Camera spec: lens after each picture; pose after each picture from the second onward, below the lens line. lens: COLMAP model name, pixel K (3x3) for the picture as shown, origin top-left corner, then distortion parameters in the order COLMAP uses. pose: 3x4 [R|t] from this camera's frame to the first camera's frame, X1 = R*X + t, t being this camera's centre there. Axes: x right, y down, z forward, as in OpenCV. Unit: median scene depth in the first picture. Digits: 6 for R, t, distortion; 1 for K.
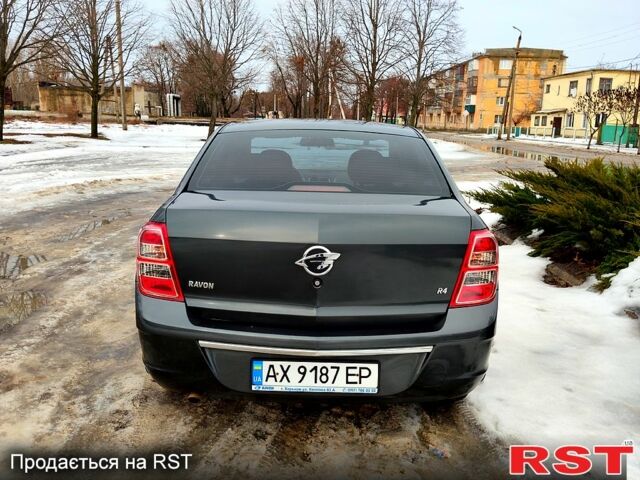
lens RADIAL K [[539.0, 0, 322.8], [0, 539.0, 242.3], [0, 0, 1]] dist [0.030813, -0.044308]
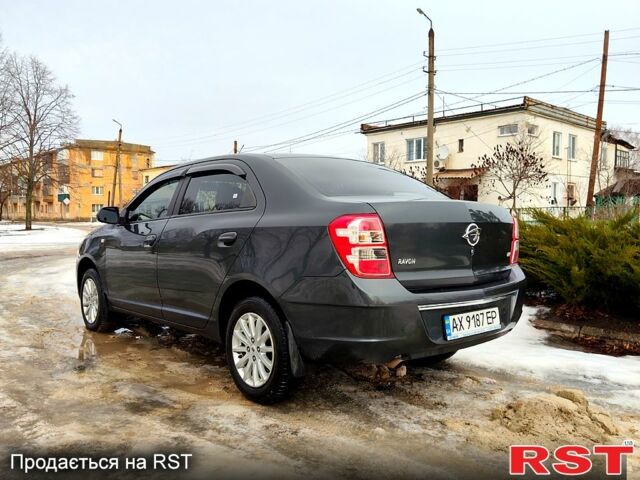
lens RADIAL K [[539.0, 0, 317.9], [0, 539.0, 237.7], [0, 0, 1]] dist [0.030813, -0.044308]
pose [[0.754804, -0.045268, 0.654386, -1.178886], [0.156600, 0.981205, -0.112756, 0.132008], [-0.636982, 0.187585, 0.747707, 0.201607]]
